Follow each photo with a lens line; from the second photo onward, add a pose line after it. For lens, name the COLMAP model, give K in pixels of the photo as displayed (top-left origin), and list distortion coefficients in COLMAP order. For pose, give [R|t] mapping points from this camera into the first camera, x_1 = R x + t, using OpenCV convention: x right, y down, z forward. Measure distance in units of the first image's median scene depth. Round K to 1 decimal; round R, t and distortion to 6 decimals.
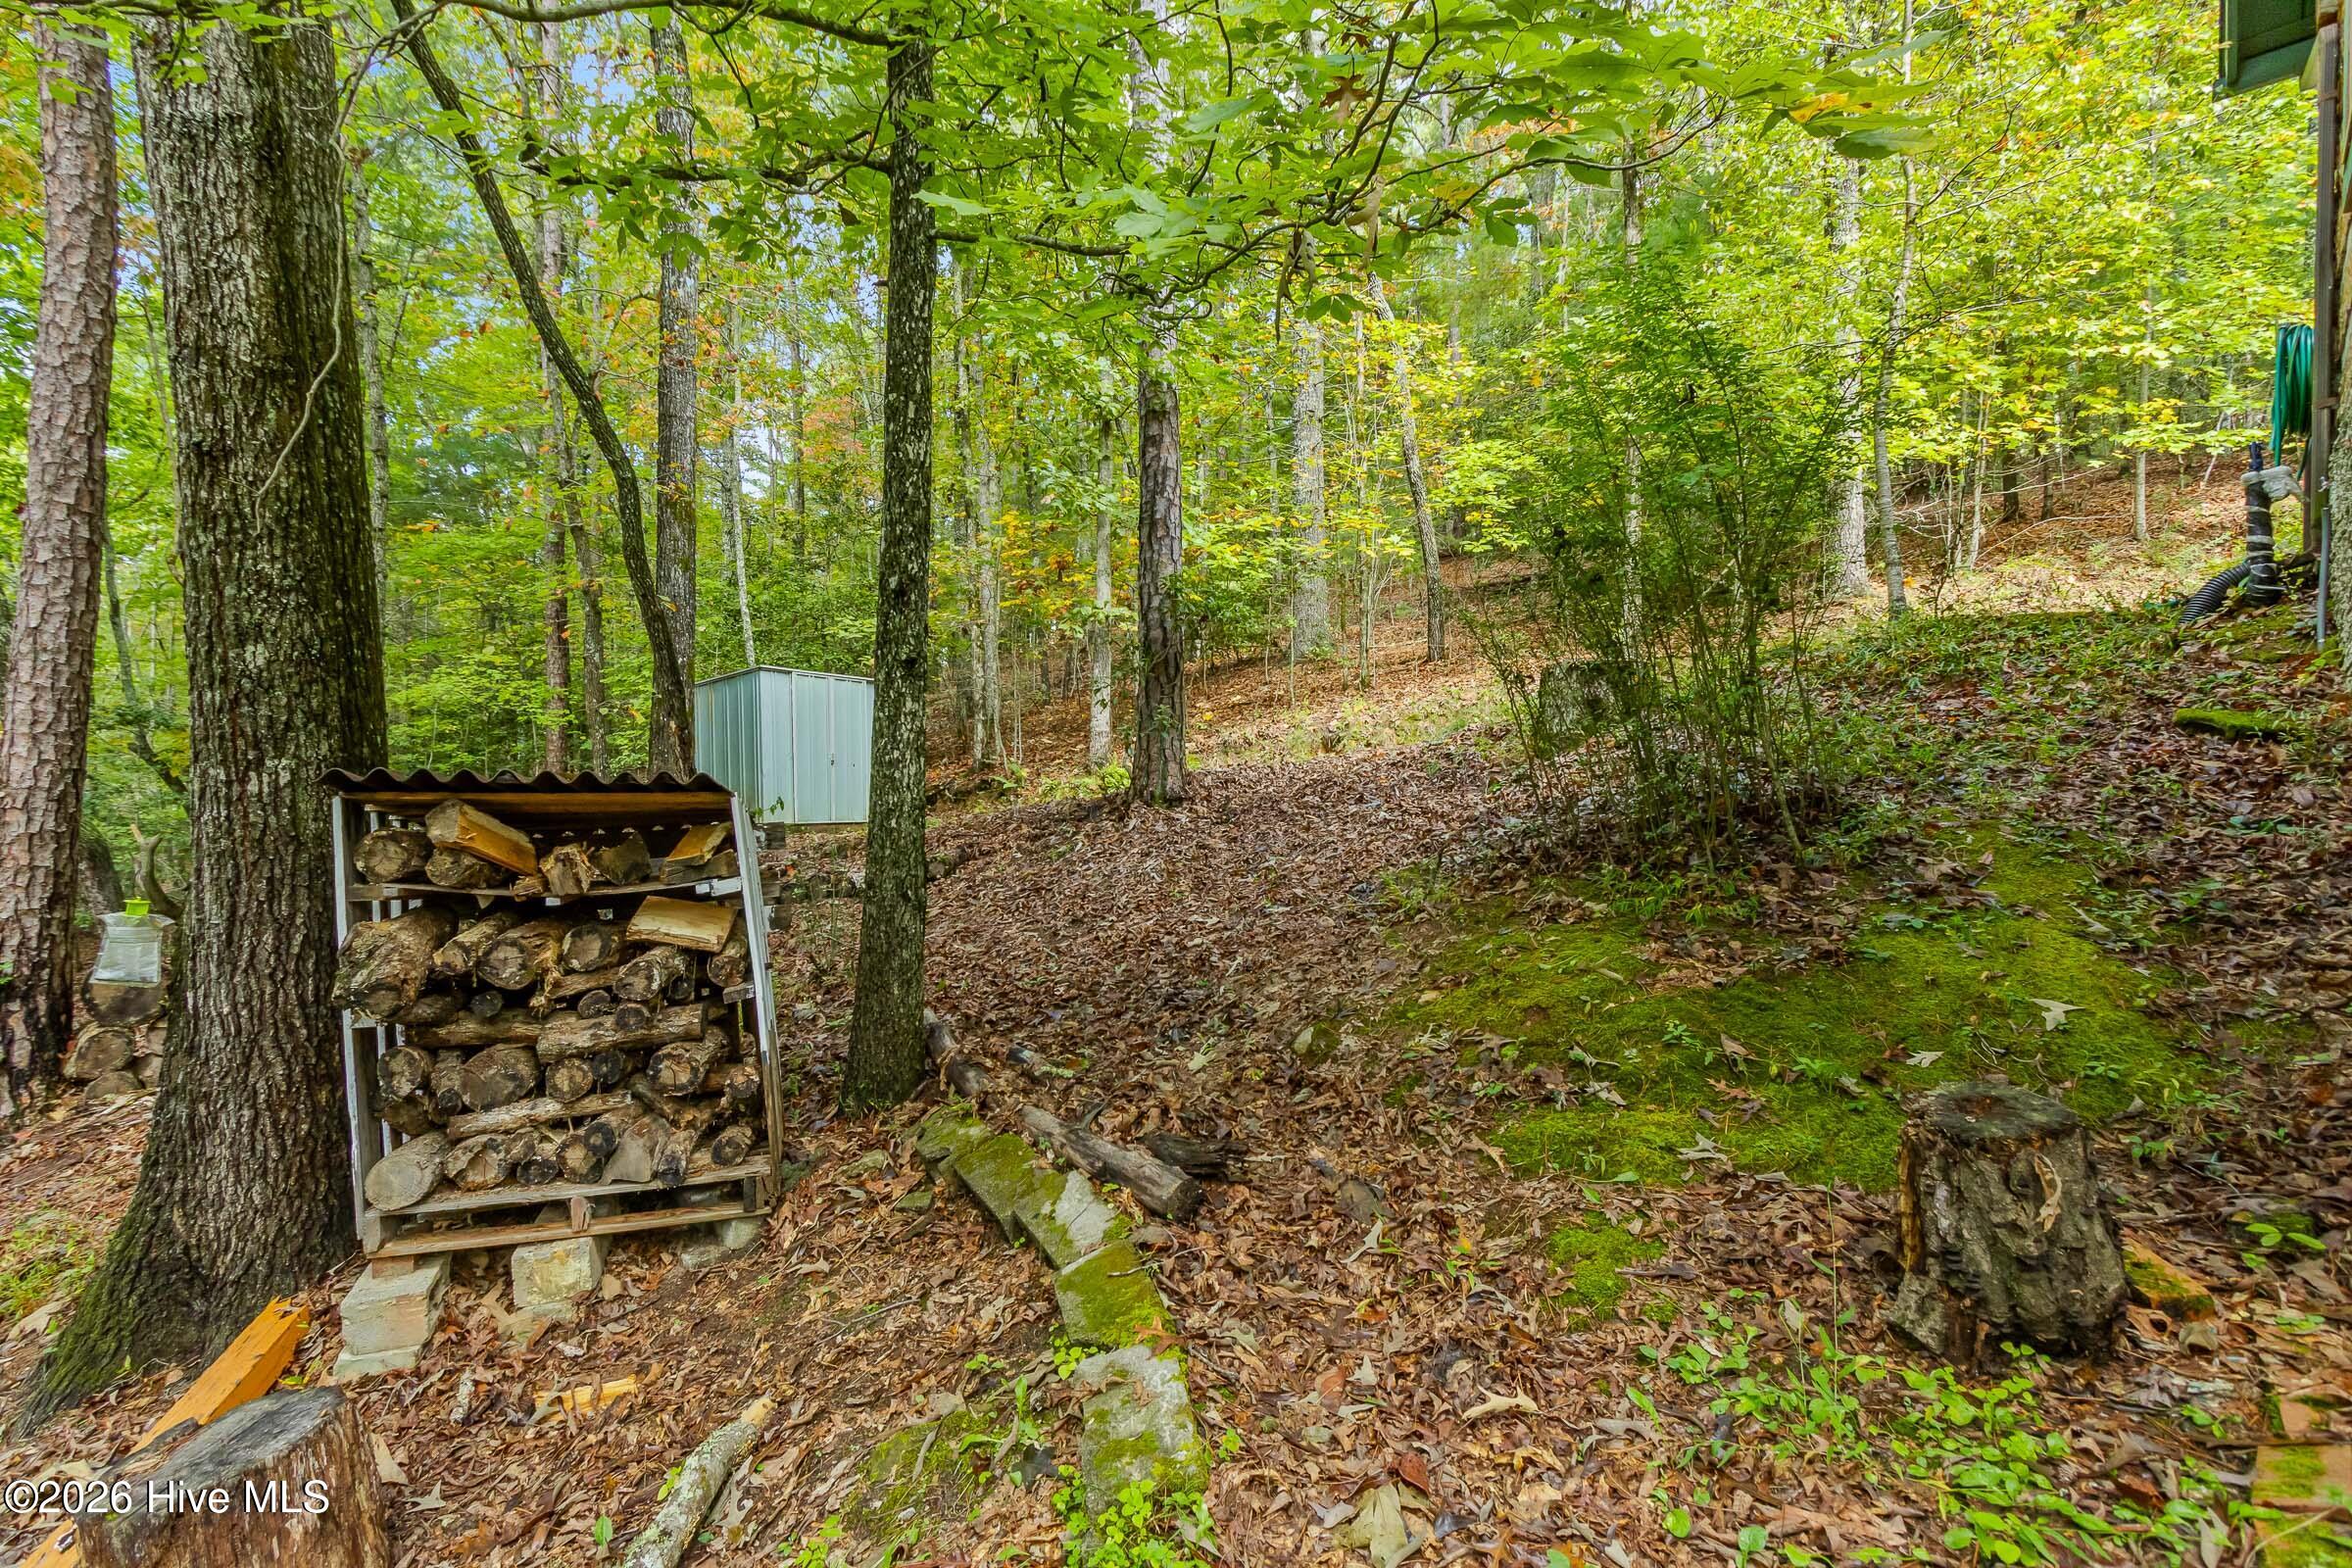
lens RADIAL K [[1085.1, 0, 1142.4], [0, 1085.1, 778.8], [0, 0, 1]] dist [0.000866, 0.000346]
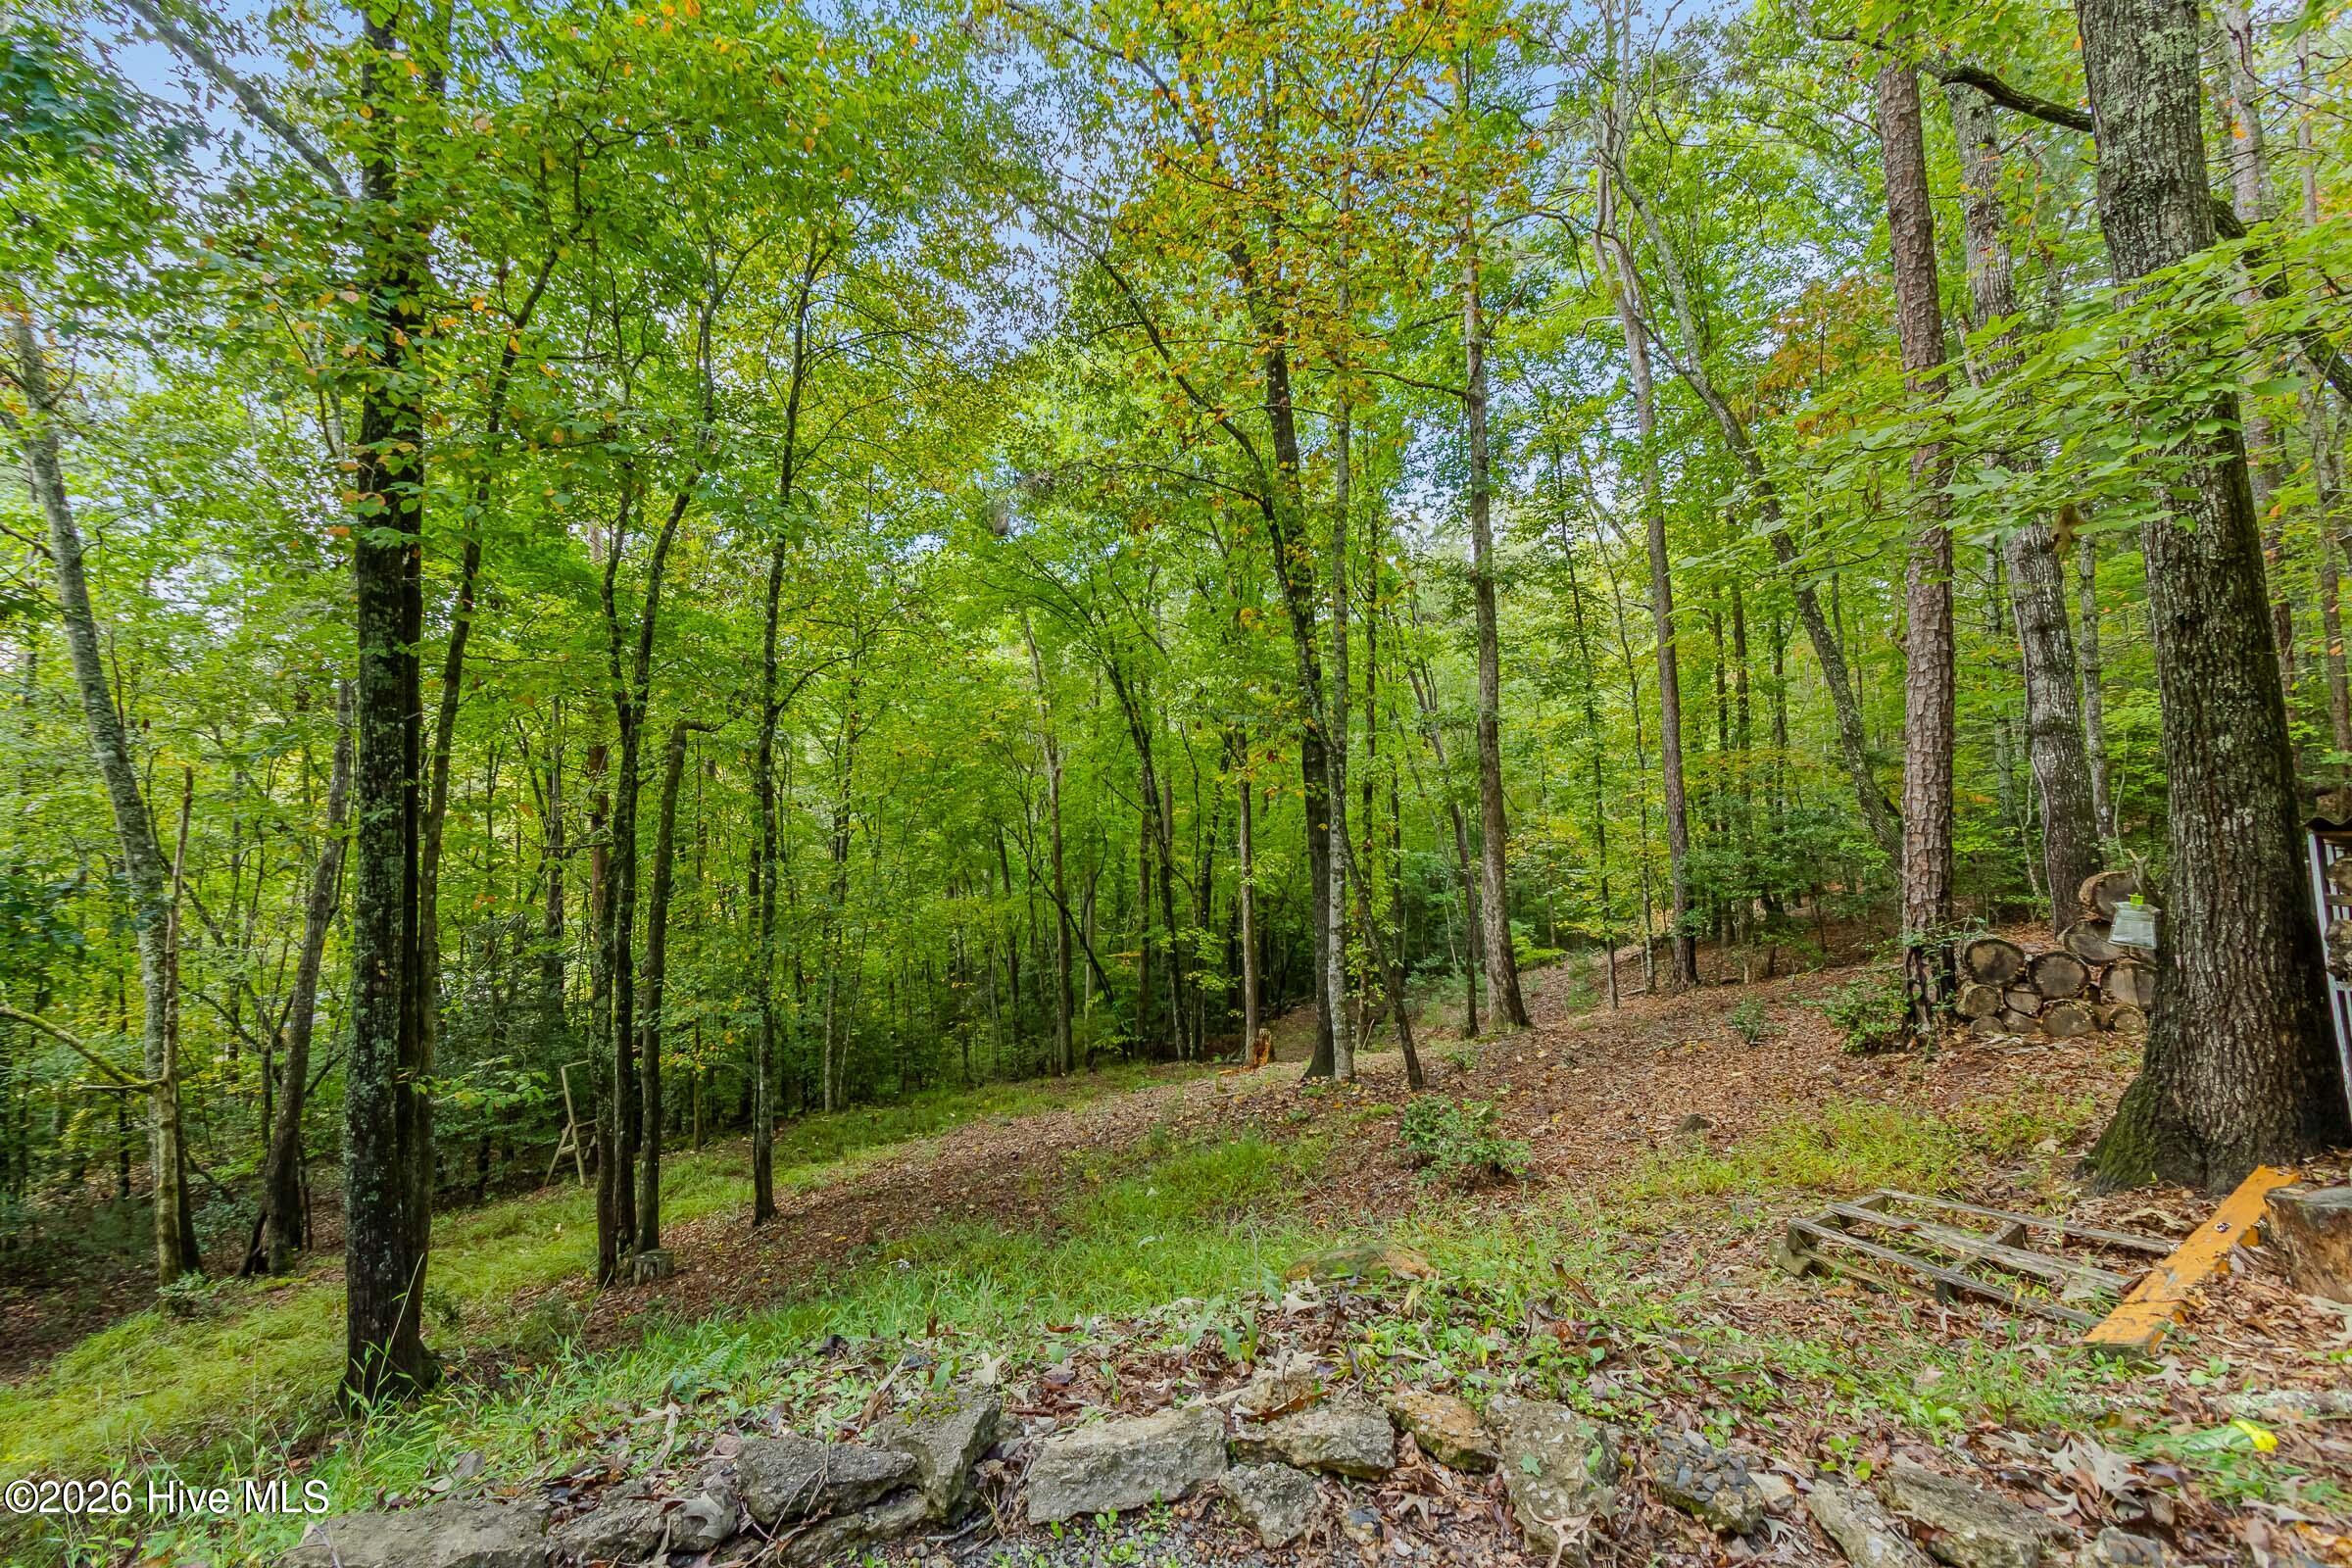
lens RADIAL K [[1085.1, 0, 1142.4], [0, 1085.1, 778.8], [0, 0, 1]] dist [0.000866, 0.000346]
pose [[0.296692, -0.039874, -0.954140, 0.200447], [0.025926, 0.999096, -0.033691, -0.047481], [0.954621, -0.014741, 0.297458, -0.916218]]
